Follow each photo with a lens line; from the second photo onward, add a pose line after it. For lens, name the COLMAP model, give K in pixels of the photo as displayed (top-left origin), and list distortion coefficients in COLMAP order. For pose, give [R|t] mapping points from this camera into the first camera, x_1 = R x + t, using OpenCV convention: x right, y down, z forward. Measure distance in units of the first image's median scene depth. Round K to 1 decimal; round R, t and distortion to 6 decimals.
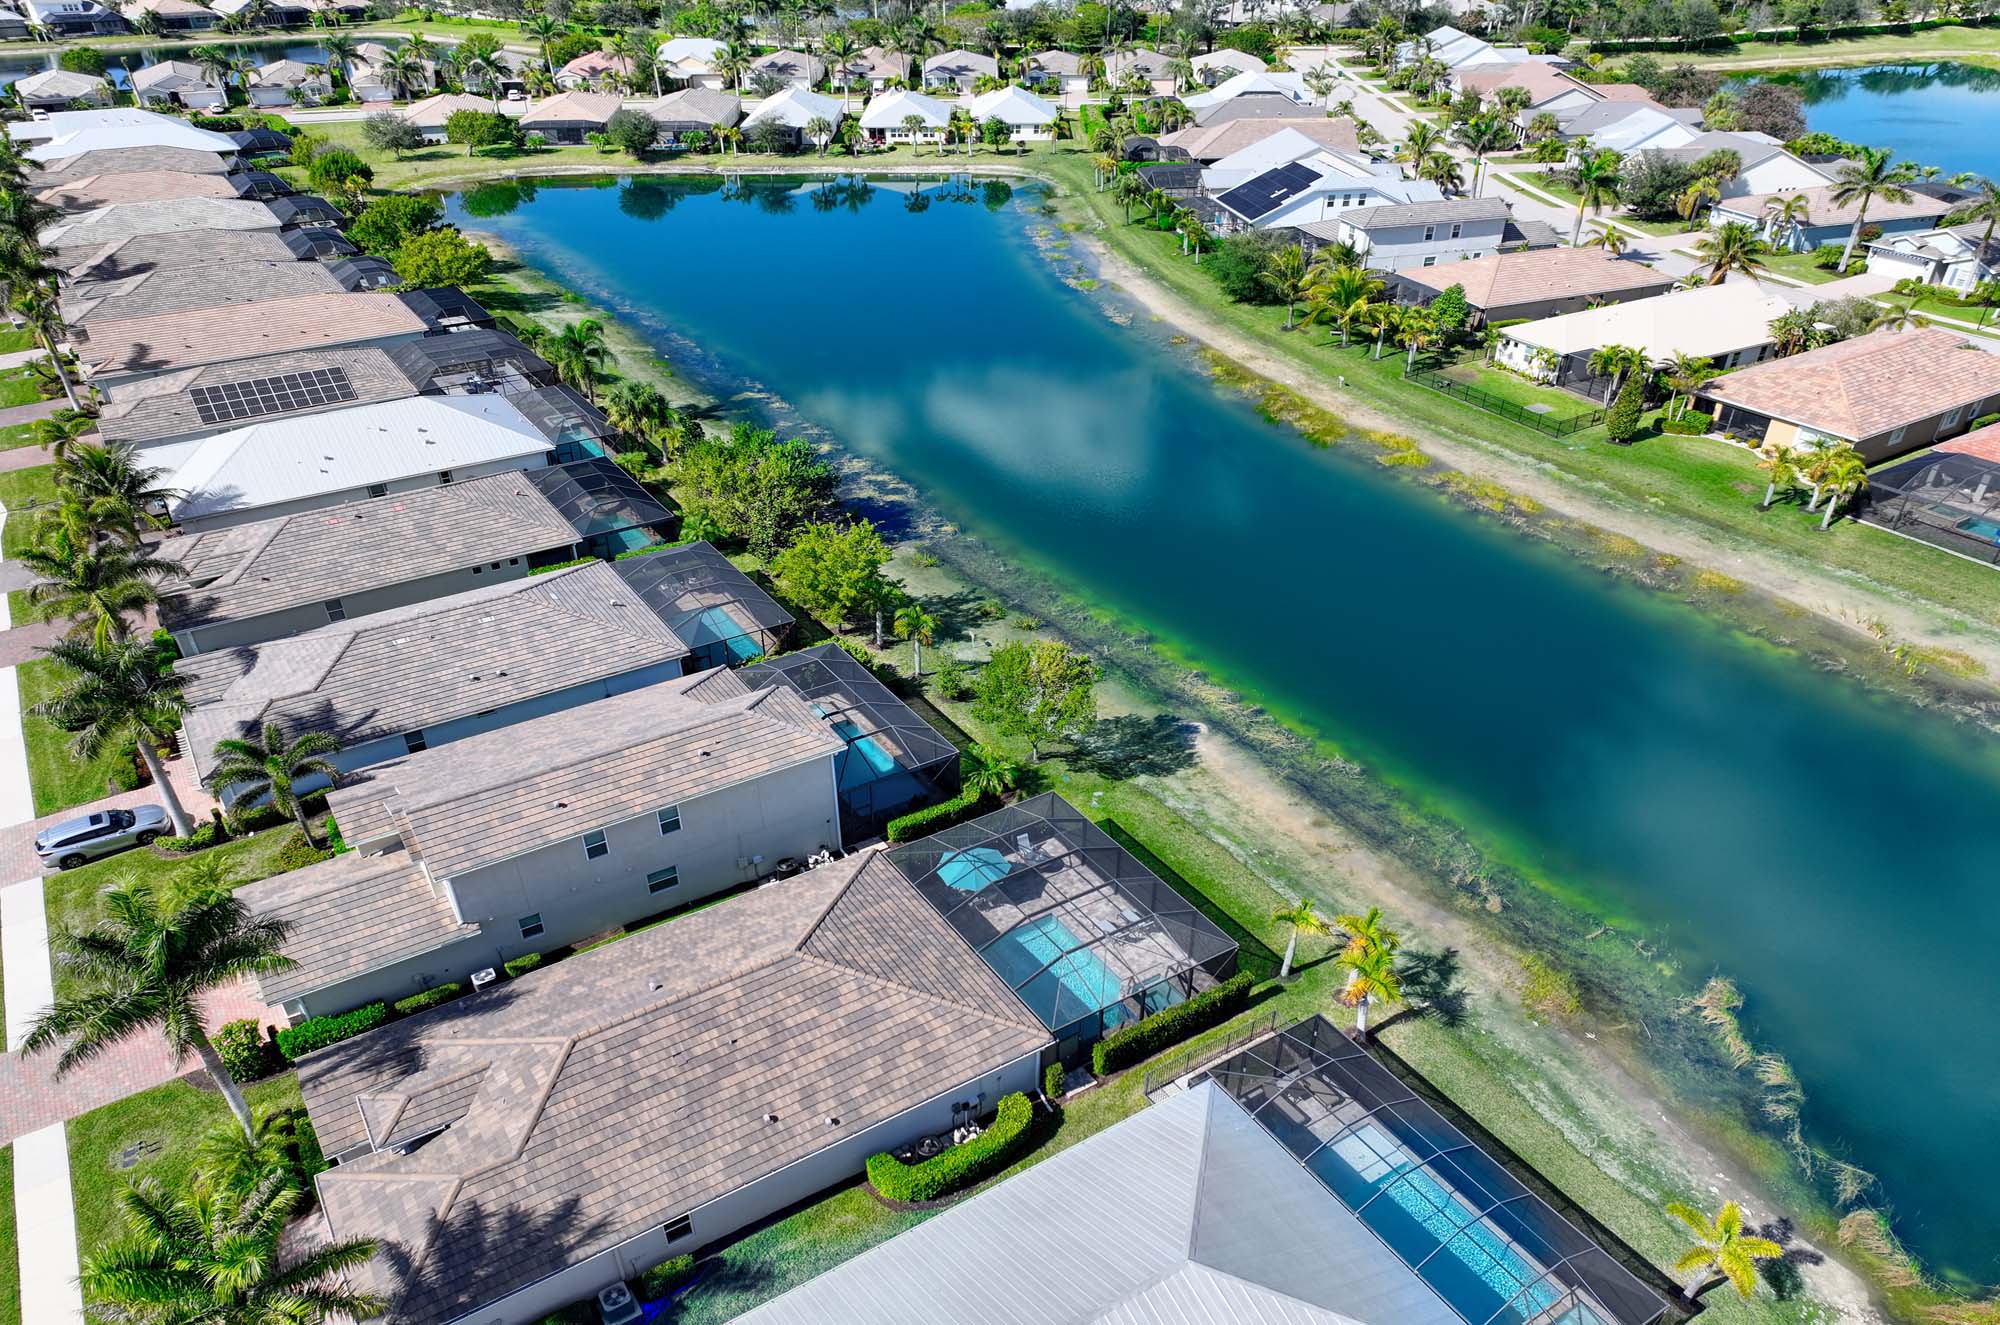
lens RADIAL K [[1483.0, 0, 1000.0], [0, 1483.0, 662.5], [0, 0, 1]] dist [0.011276, 0.004557]
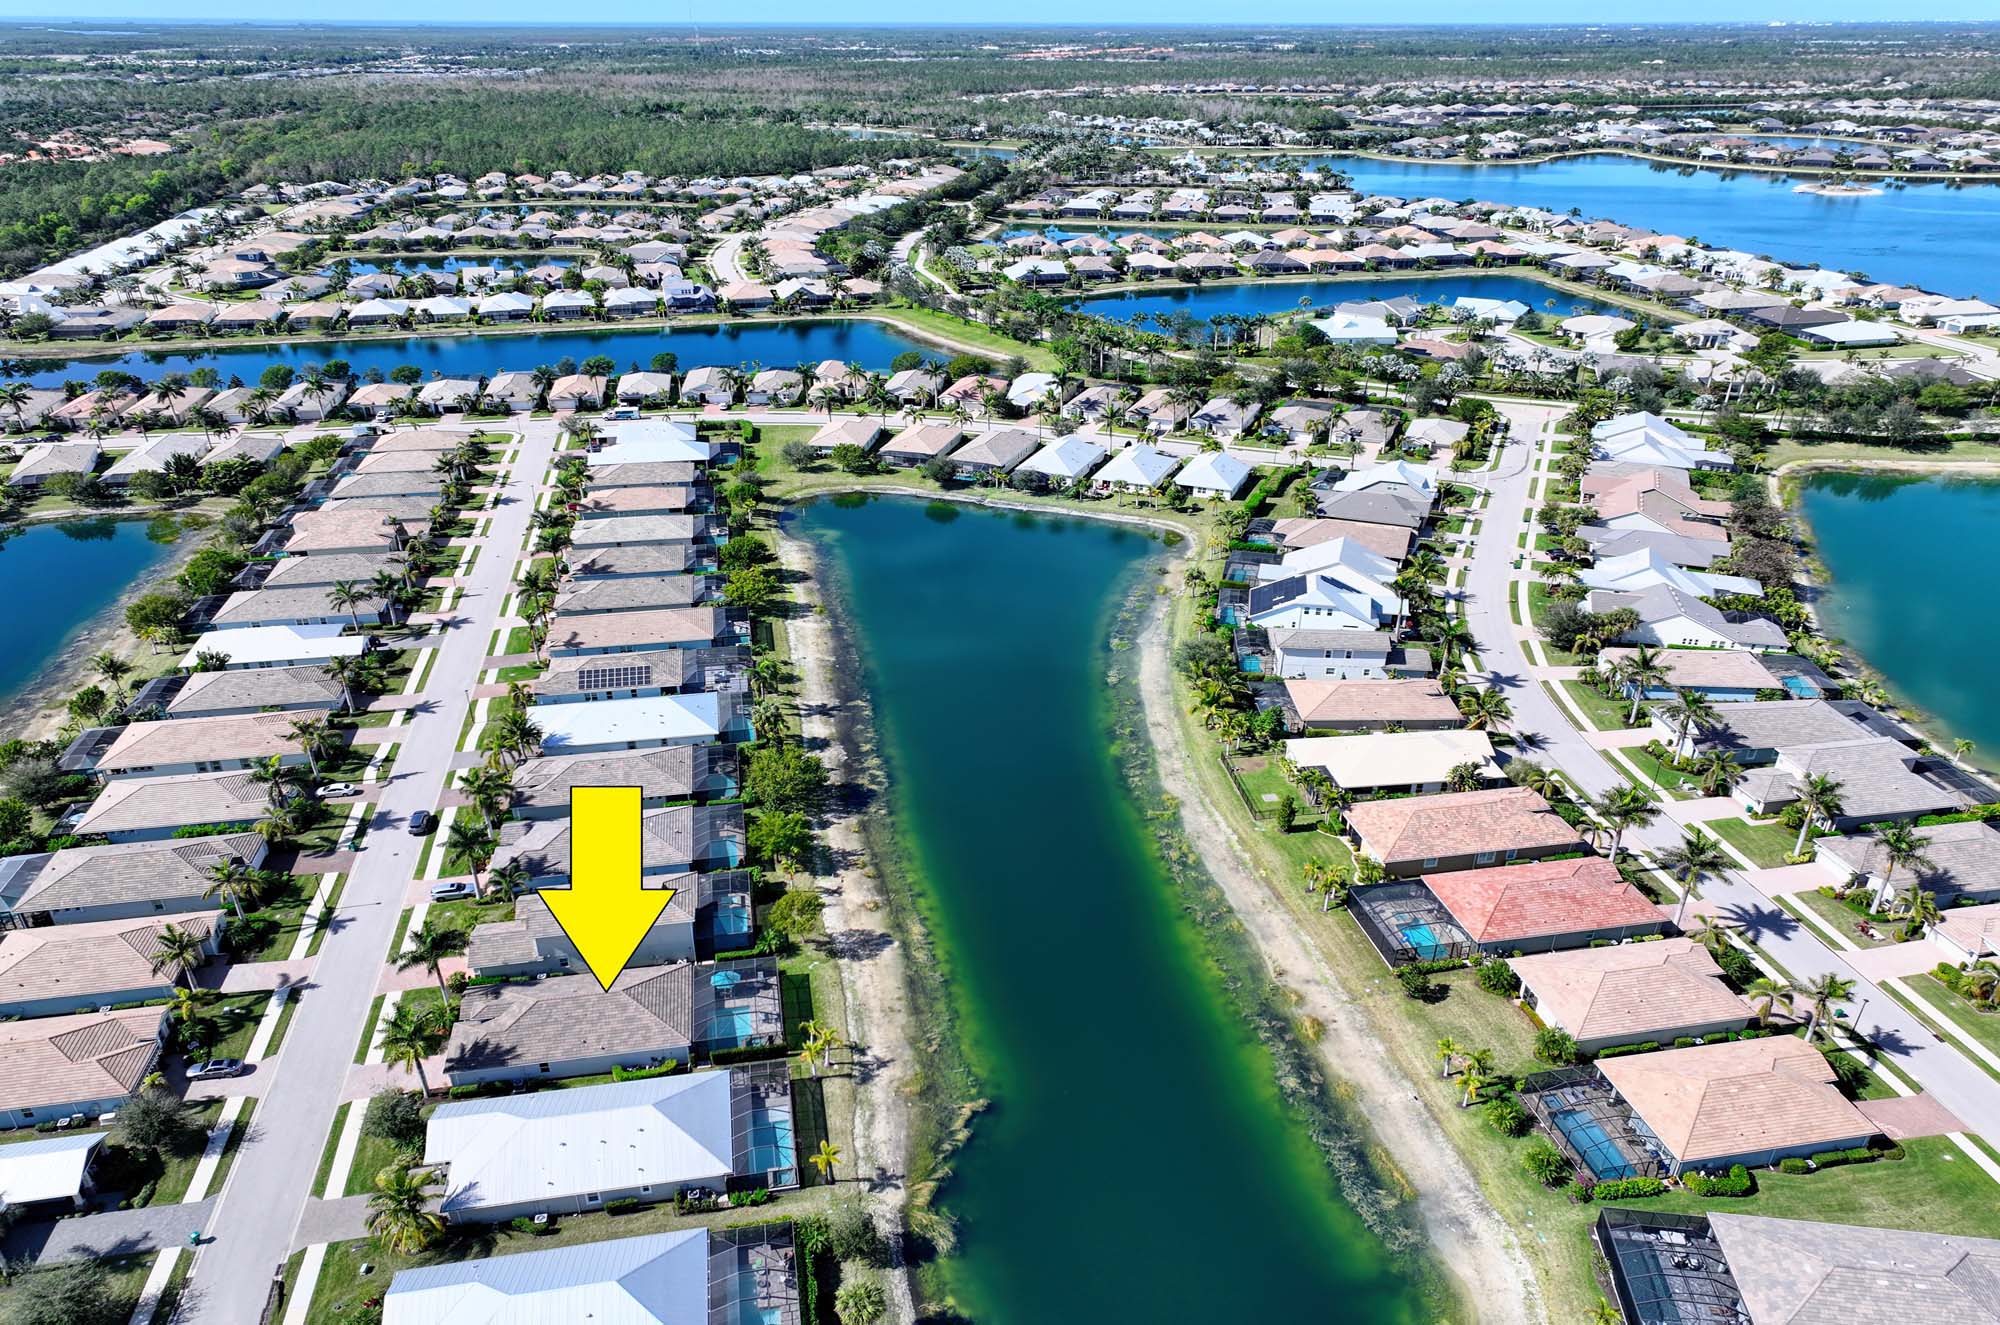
lens RADIAL K [[1483.0, 0, 1000.0], [0, 1483.0, 662.5], [0, 0, 1]] dist [0.011276, 0.004557]
pose [[0.926680, 0.159092, -0.340520, 0.930940], [-0.184713, 0.981809, -0.043966, -0.285740], [0.327331, 0.103641, 0.939209, -0.989545]]
